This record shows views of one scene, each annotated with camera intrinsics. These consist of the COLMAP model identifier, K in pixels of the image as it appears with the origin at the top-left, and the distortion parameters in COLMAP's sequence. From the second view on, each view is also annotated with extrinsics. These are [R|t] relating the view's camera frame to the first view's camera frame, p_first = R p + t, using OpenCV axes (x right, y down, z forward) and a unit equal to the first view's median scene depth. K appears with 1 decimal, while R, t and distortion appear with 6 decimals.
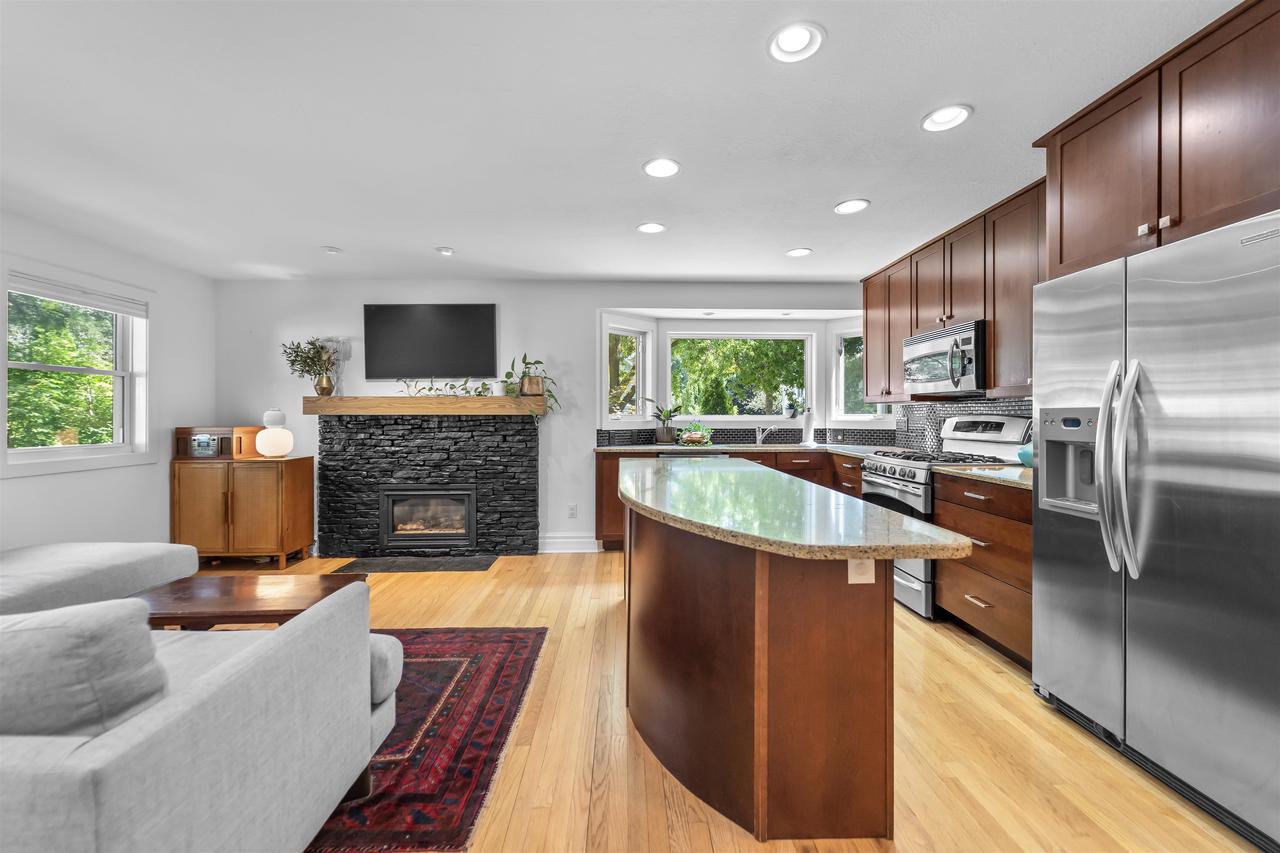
lens RADIAL K [[512.6, 0, 649.3], [0, 512.6, 417.3], [0, 0, 1]] dist [-0.000017, -0.000348]
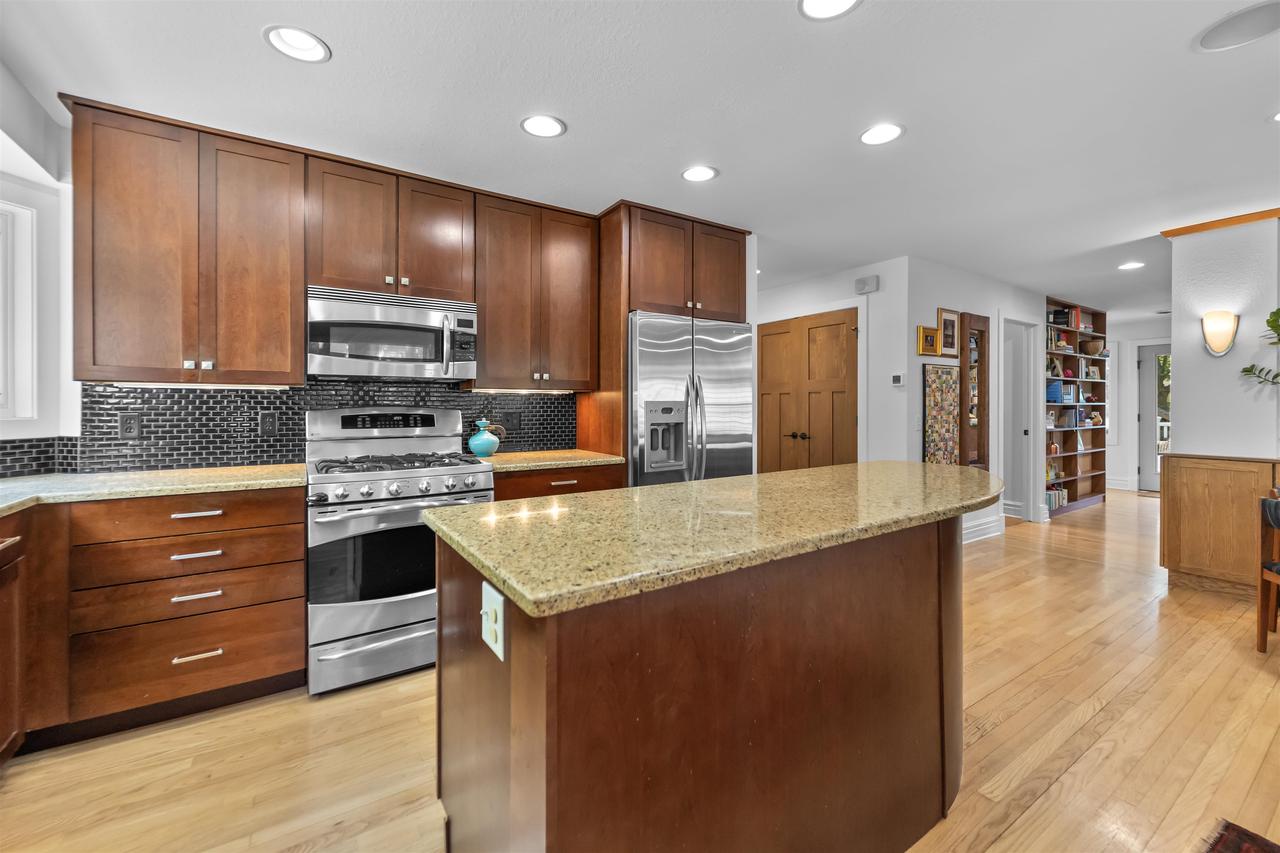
lens RADIAL K [[512.6, 0, 632.3], [0, 512.6, 408.4], [0, 0, 1]] dist [-0.000017, -0.000348]
pose [[-0.496938, -0.002071, 0.867784, -0.211273], [0.009168, 0.999929, 0.007637, -0.003817], [-0.867738, 0.011751, -0.496883, 0.848425]]
